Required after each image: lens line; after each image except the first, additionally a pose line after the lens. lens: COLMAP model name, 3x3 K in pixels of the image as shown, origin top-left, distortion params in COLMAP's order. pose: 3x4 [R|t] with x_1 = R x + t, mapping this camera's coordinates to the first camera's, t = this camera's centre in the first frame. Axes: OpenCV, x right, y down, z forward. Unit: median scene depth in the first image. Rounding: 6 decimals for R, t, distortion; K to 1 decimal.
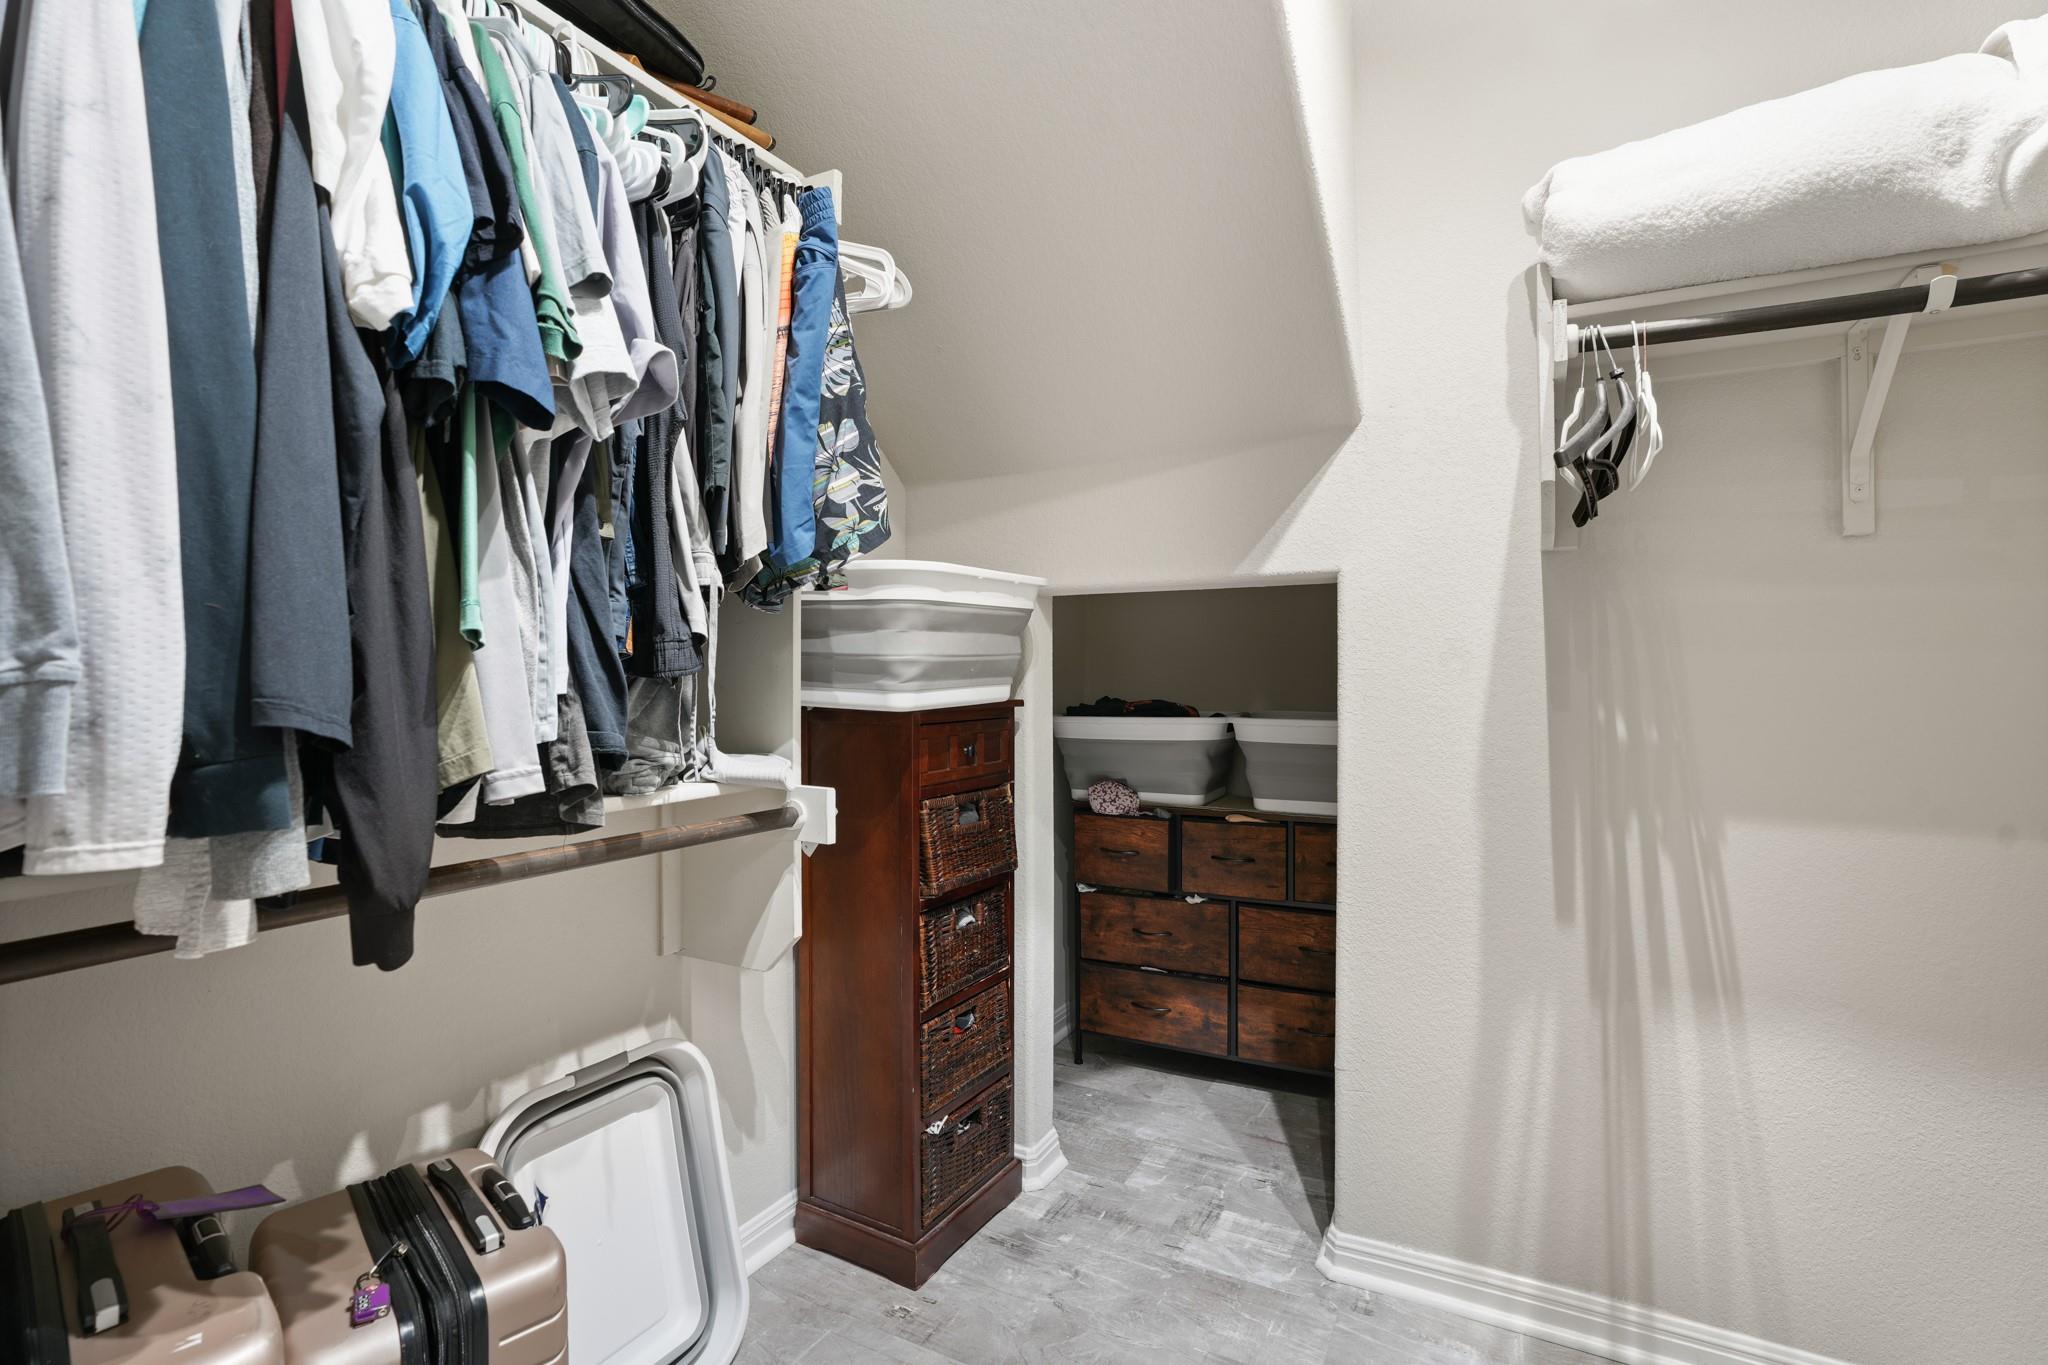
lens RADIAL K [[935.7, 0, 1022.9], [0, 935.7, 676.9], [0, 0, 1]] dist [-0.032665, 0.011721]
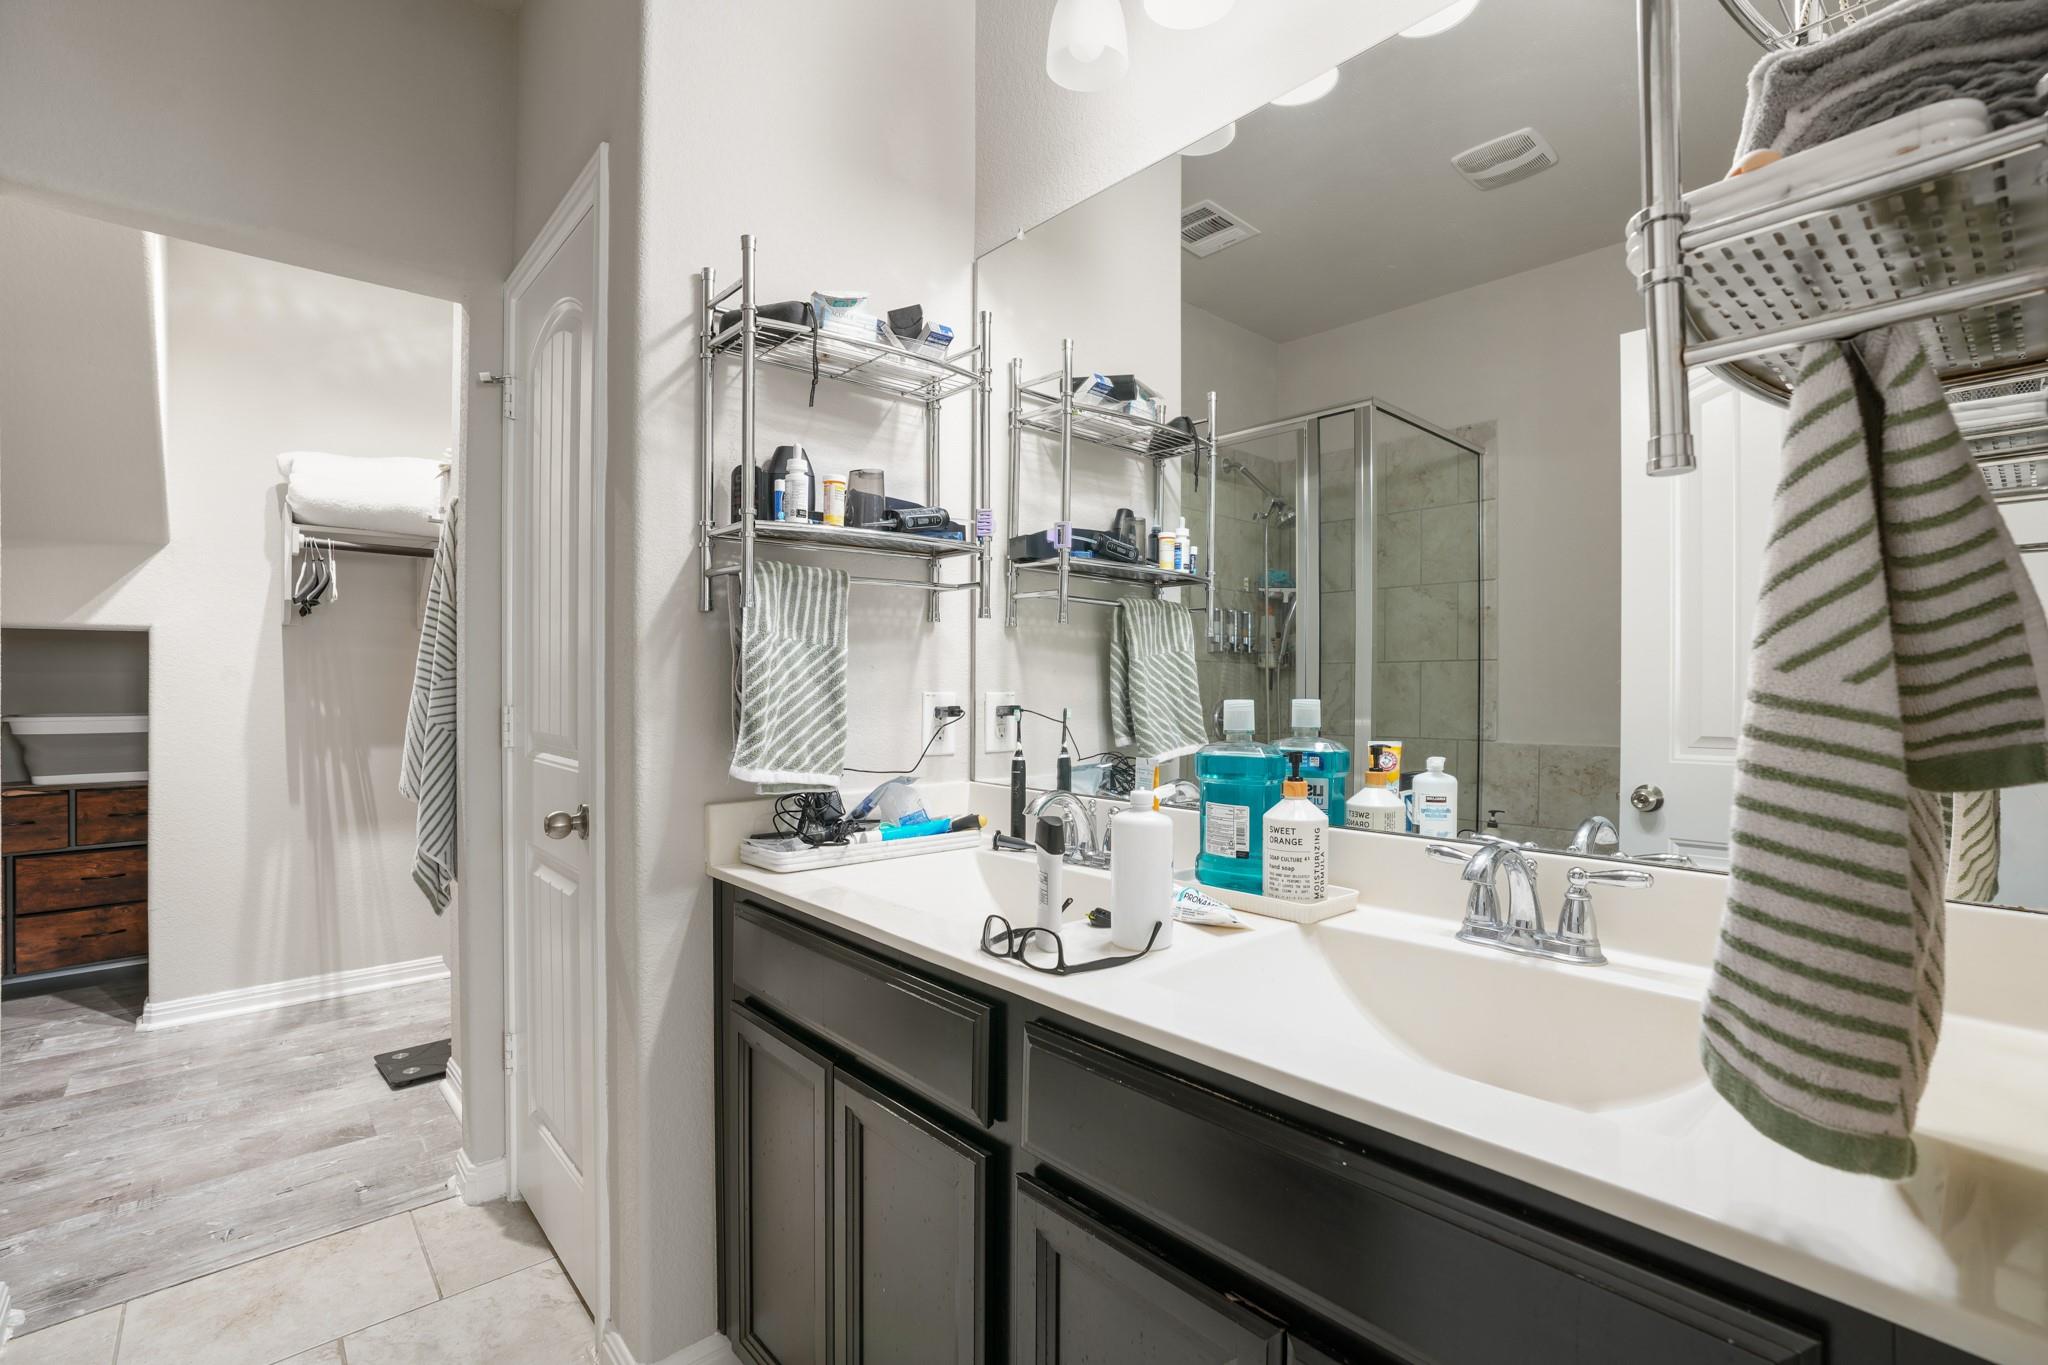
lens RADIAL K [[935.7, 0, 1052.6], [0, 935.7, 686.8], [0, 0, 1]] dist [-0.032665, 0.011721]
pose [[0.332961, 0.003406, 0.942934, -0.793100], [-0.000096, 0.999994, -0.003578, 0.009076], [-0.942940, 0.001101, 0.332960, -1.288996]]
